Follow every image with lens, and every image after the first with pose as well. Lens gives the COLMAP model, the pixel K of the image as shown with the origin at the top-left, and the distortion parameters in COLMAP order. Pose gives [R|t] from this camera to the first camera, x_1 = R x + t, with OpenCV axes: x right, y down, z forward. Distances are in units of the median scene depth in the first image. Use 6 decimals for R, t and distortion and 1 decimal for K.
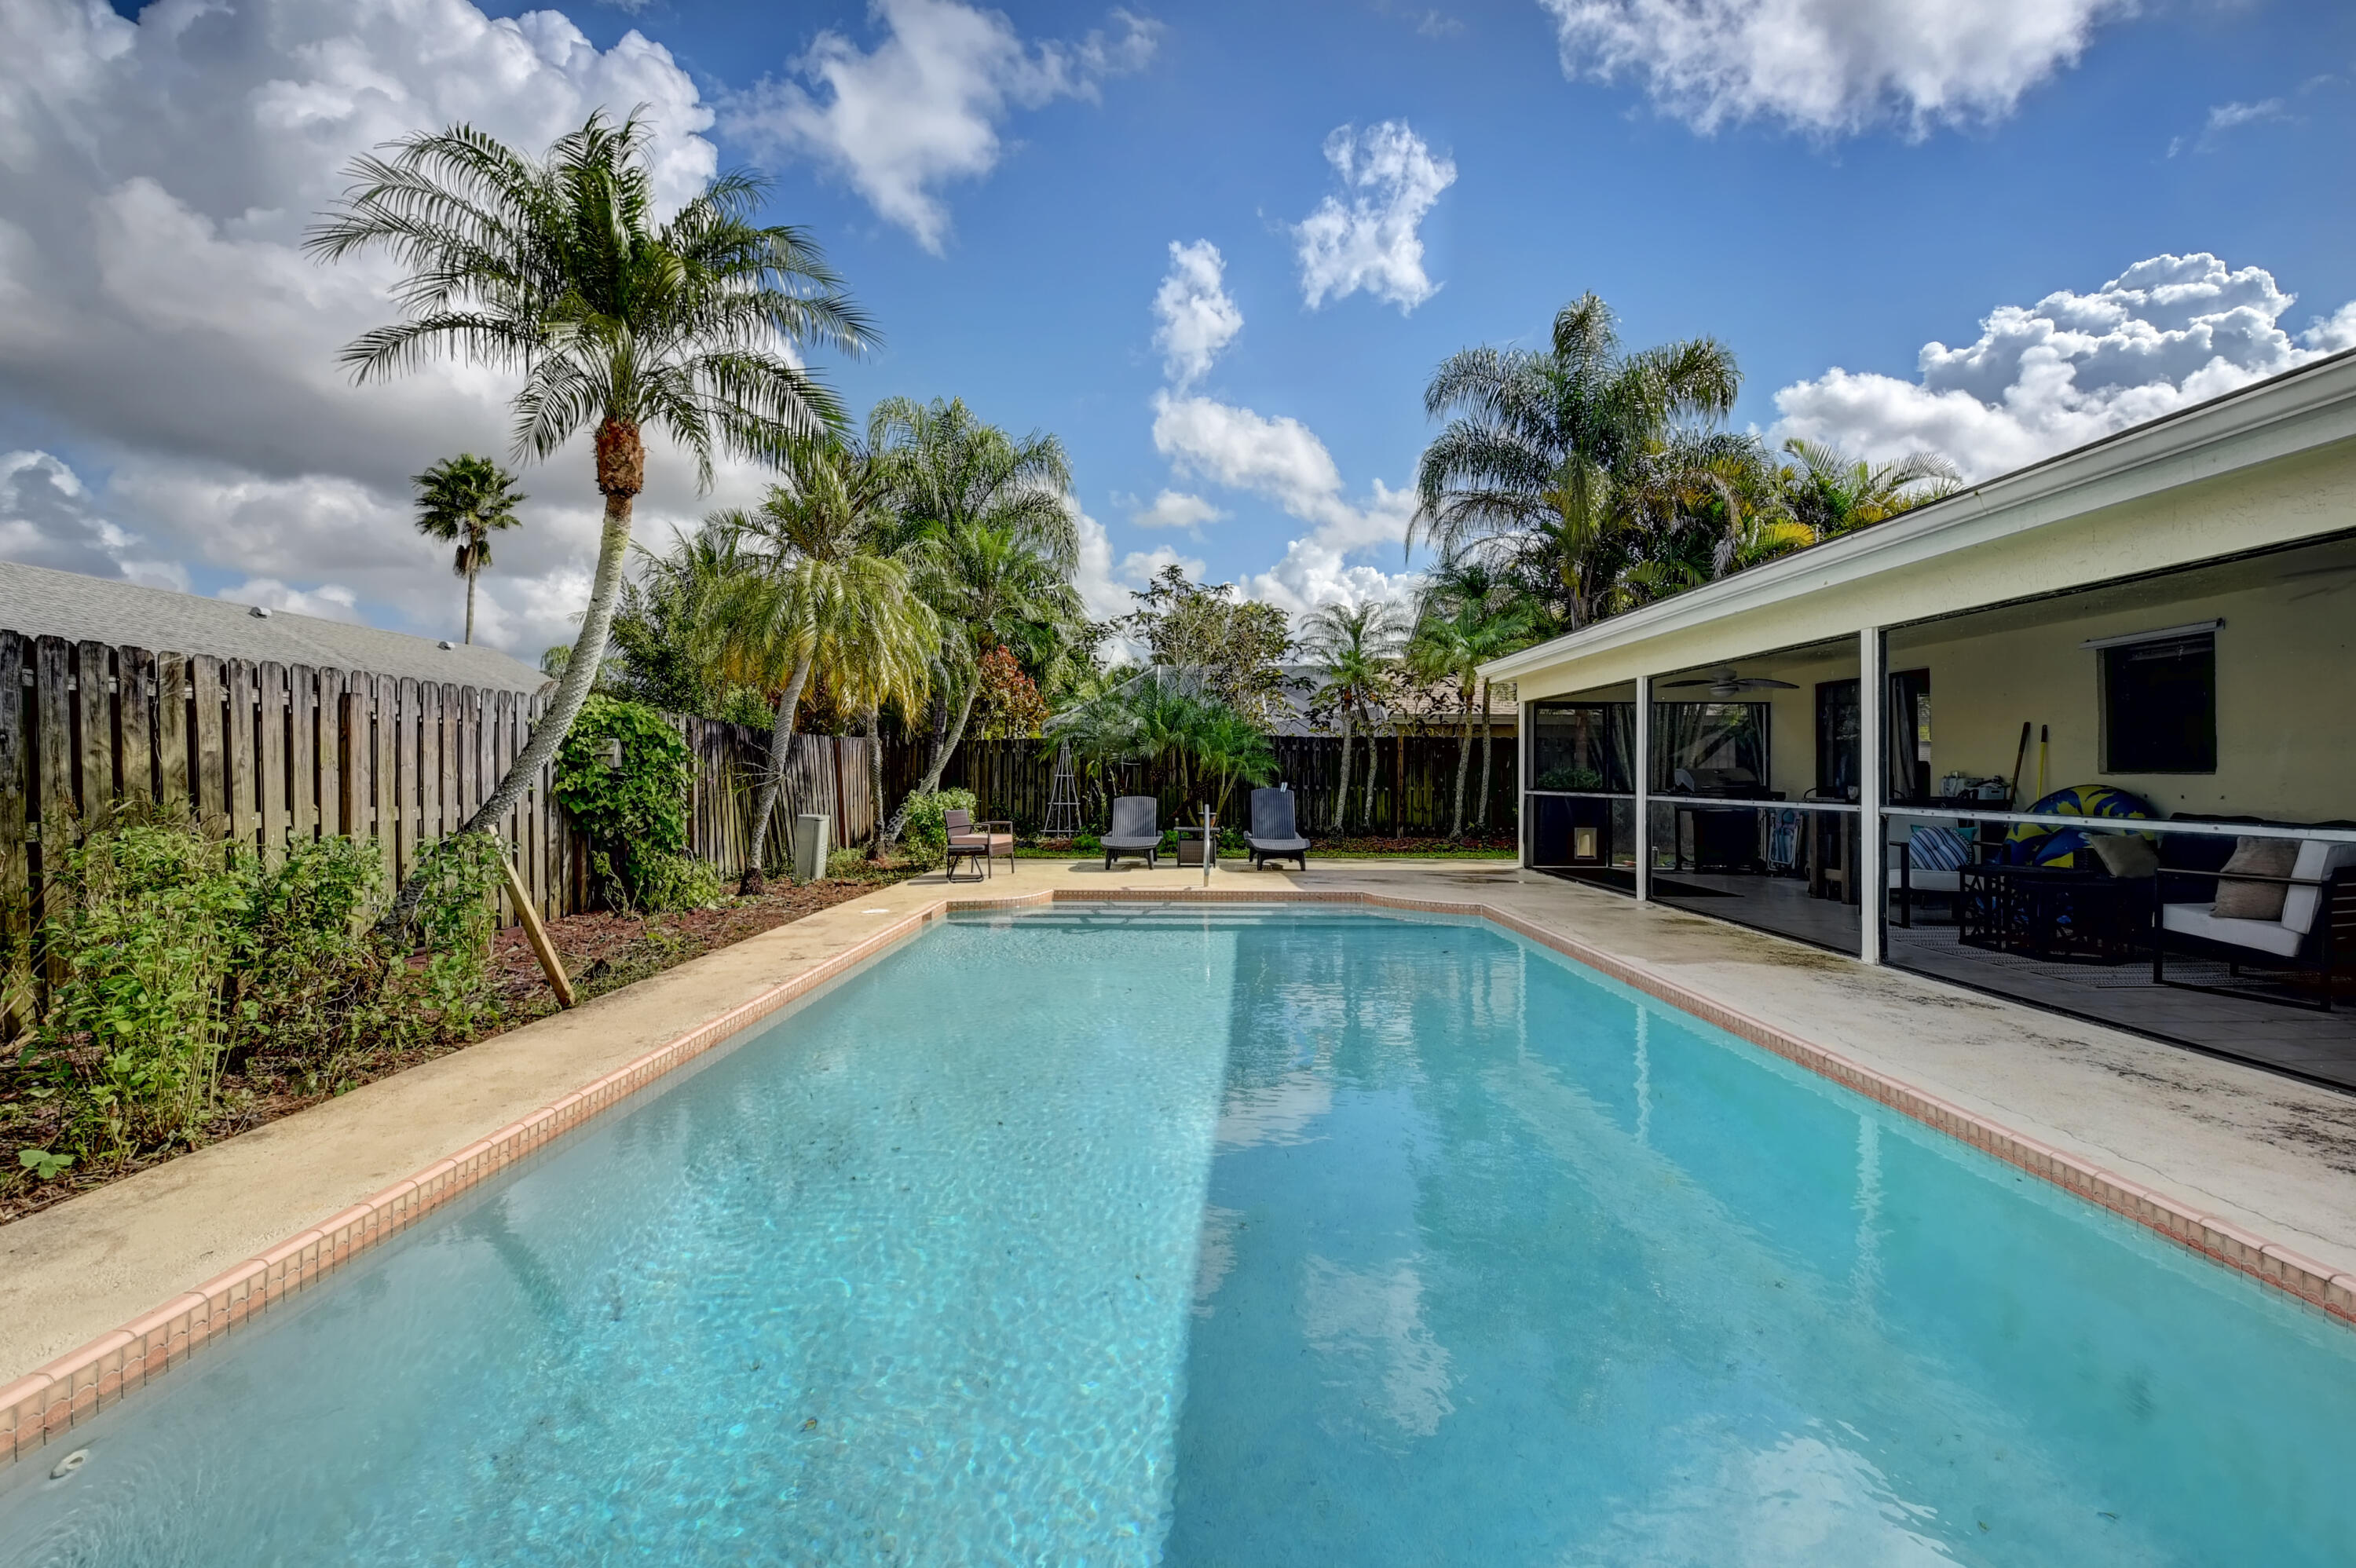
lens RADIAL K [[1046.6, 0, 1171.7], [0, 1046.6, 779.1], [0, 0, 1]] dist [0.008999, -0.019745]
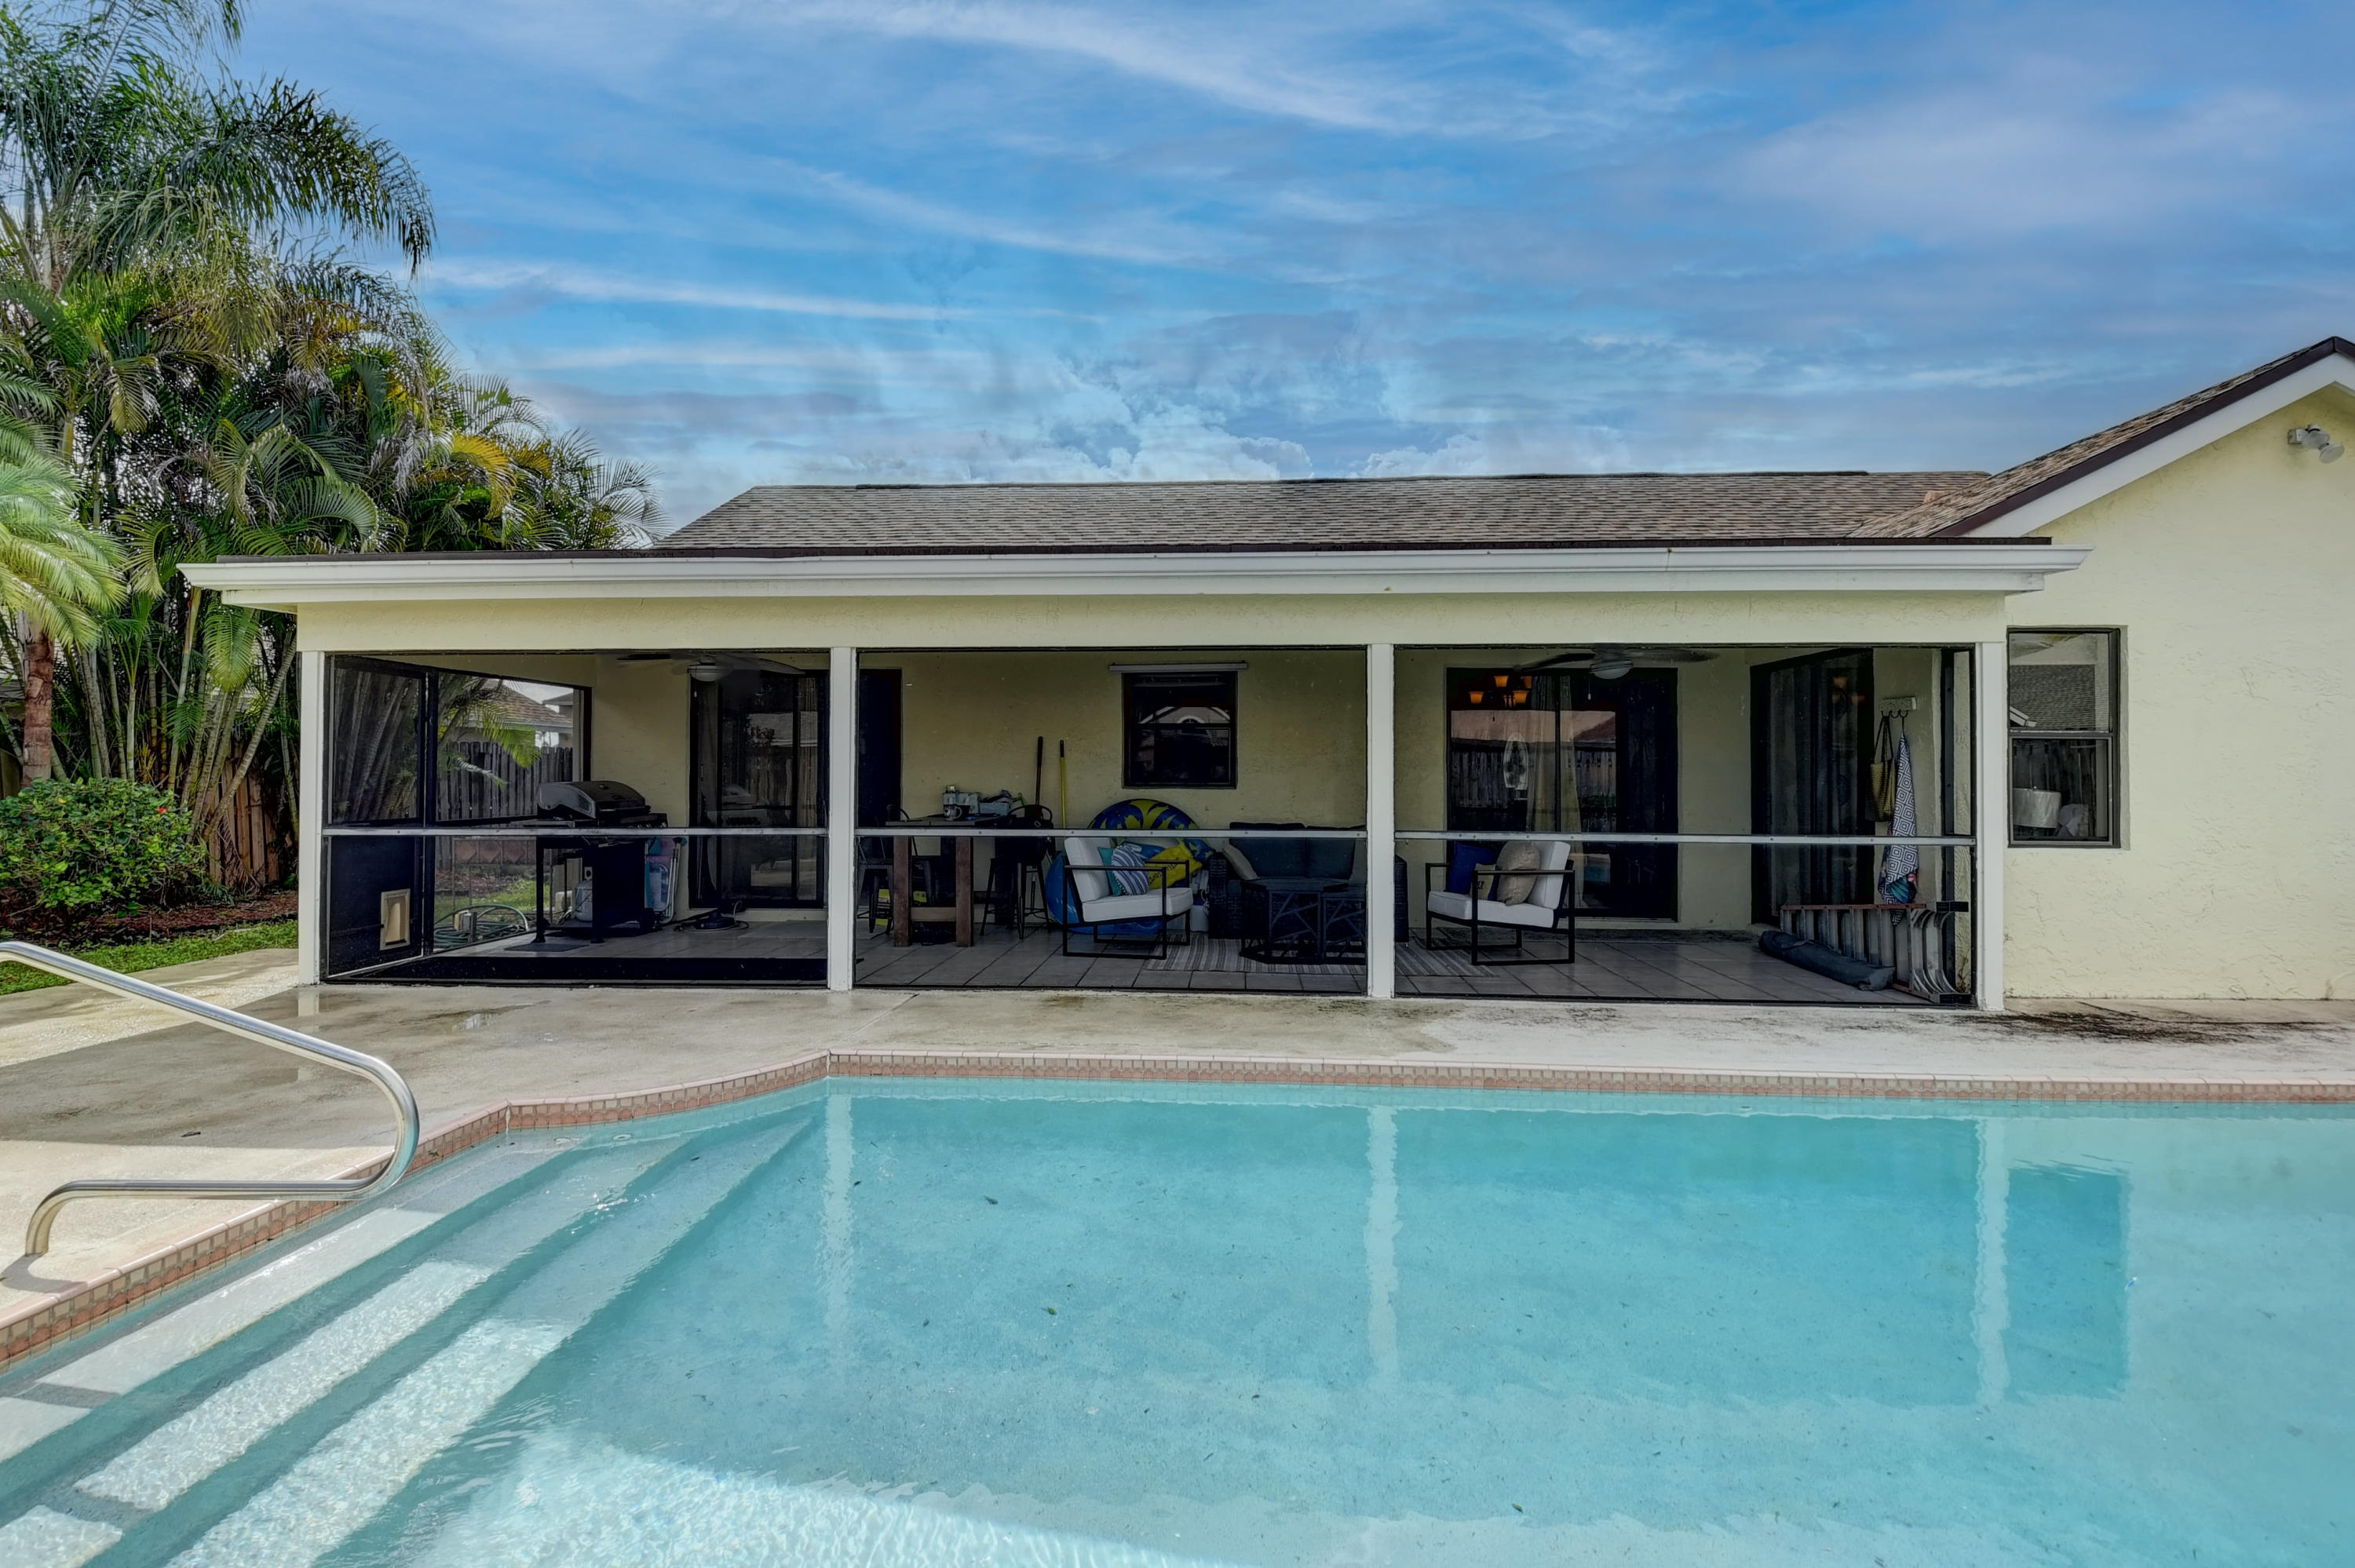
lens RADIAL K [[1116.9, 0, 1166.9], [0, 1116.9, 748.1], [0, 0, 1]] dist [-0.005399, -0.001399]
pose [[0.063347, 0.021101, 0.997768, -0.186803], [0.004284, 0.999761, -0.021415, -0.015988], [-0.997982, 0.005631, 0.063241, 0.607752]]
